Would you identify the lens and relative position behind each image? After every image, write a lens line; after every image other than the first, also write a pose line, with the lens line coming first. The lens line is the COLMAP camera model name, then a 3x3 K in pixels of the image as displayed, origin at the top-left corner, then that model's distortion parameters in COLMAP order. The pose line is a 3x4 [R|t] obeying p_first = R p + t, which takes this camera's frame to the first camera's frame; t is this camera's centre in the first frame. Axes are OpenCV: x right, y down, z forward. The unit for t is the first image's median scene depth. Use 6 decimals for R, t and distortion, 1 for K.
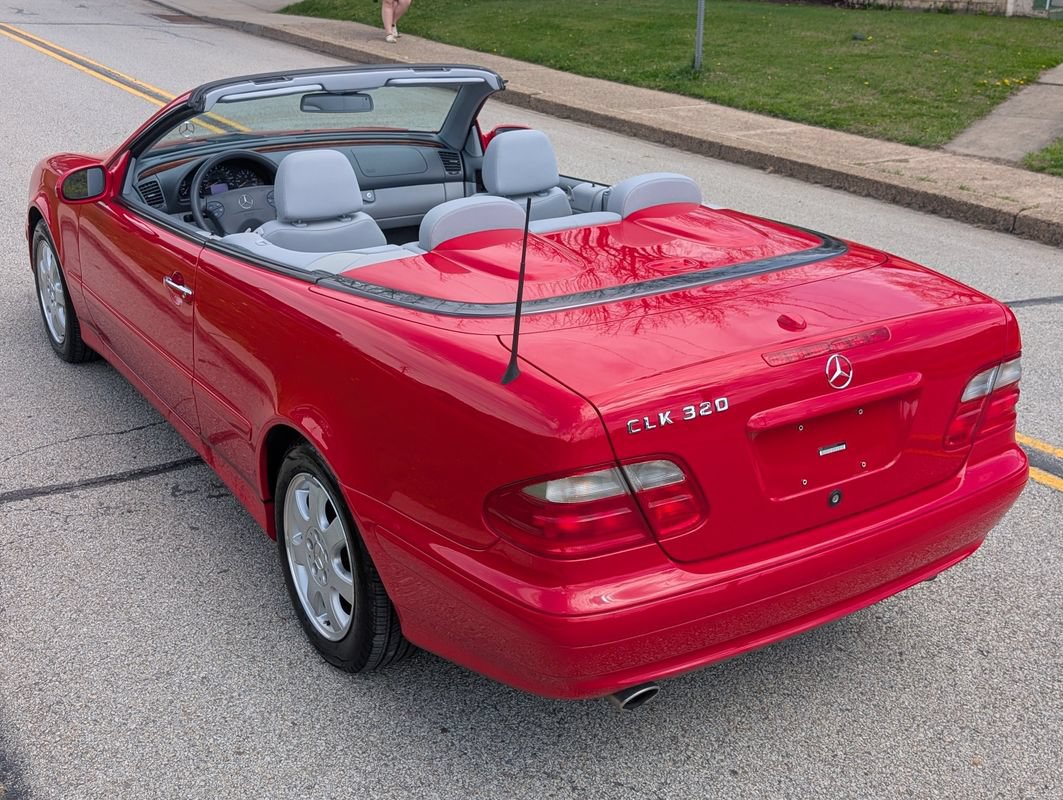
lens RADIAL K [[1257.6, 0, 531.5], [0, 1257.6, 400.0], [0, 0, 1]] dist [0.081239, -0.221262]
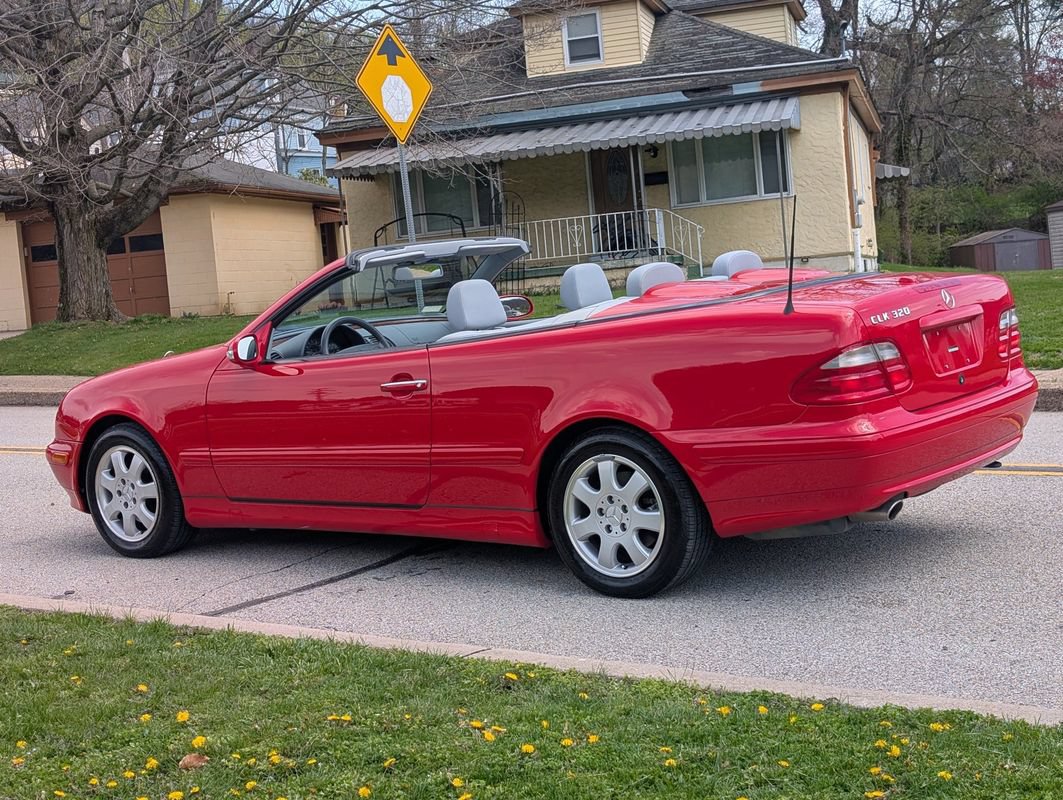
lens RADIAL K [[1665.4, 0, 534.0], [0, 1665.4, 418.8], [0, 0, 1]] dist [0.195588, -0.772785]
pose [[0.937286, -0.137424, 0.320328, -0.791826], [0.218763, 0.947388, -0.233665, 0.416922], [-0.271363, 0.289087, 0.918036, -0.662276]]
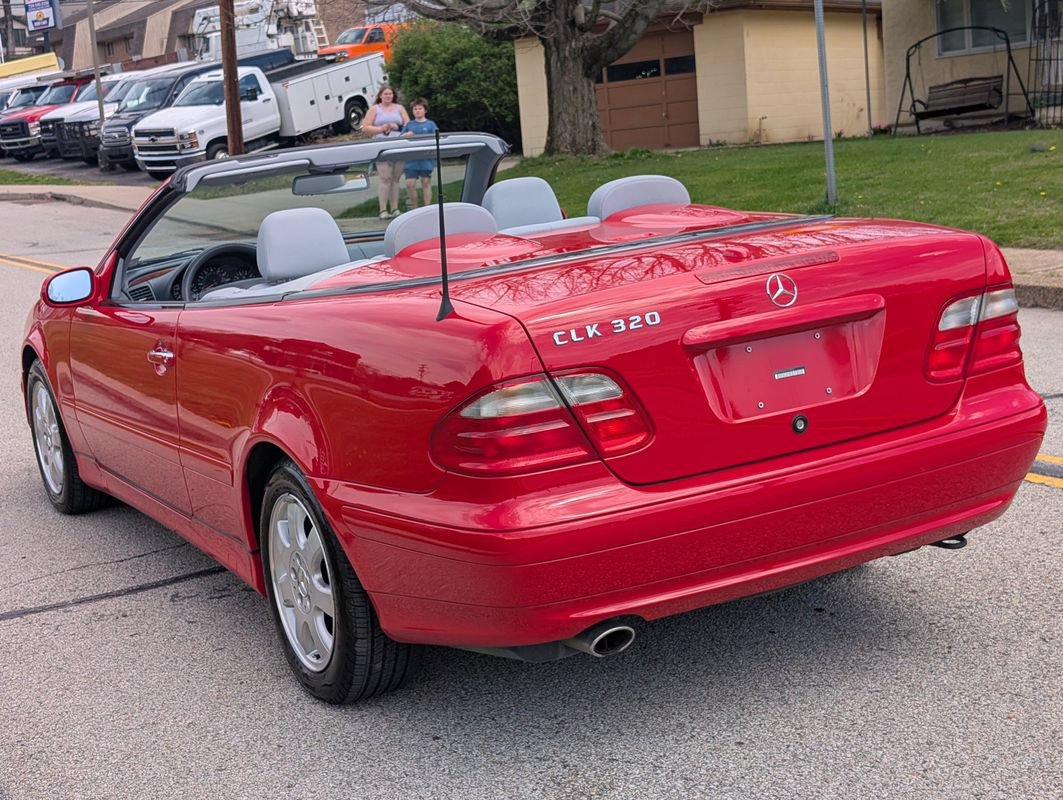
lens RADIAL K [[1665.7, 0, 531.5], [0, 1665.7, 400.0], [0, 0, 1]] dist [0.196205, -0.831877]
pose [[0.990206, -0.100815, -0.096580, 0.133386], [0.080553, 0.977577, -0.194564, 0.240491], [0.114029, 0.184879, 0.976124, -0.229636]]
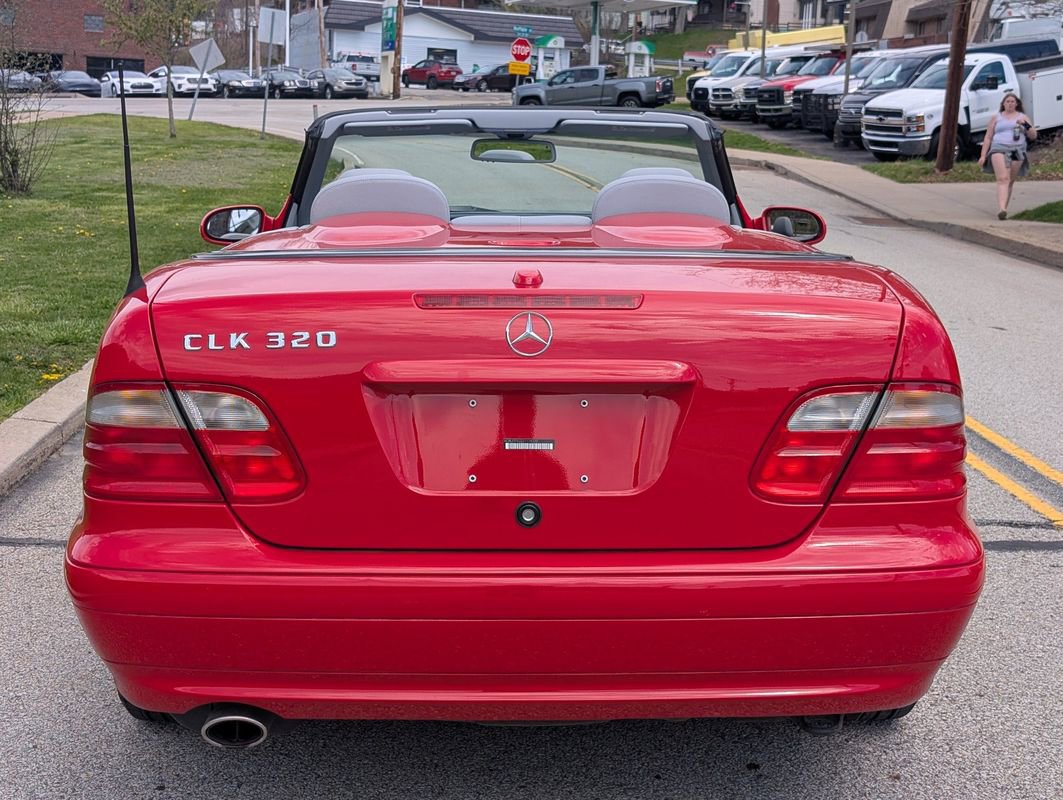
lens RADIAL K [[1665.4, 0, 534.0], [0, 1665.4, 418.8], [0, 0, 1]] dist [0.195588, -0.772785]
pose [[0.854024, 0.085547, -0.513151, 0.599132], [-0.187409, 0.970751, -0.150067, 0.137390], [0.485304, 0.224331, 0.845077, 0.149088]]
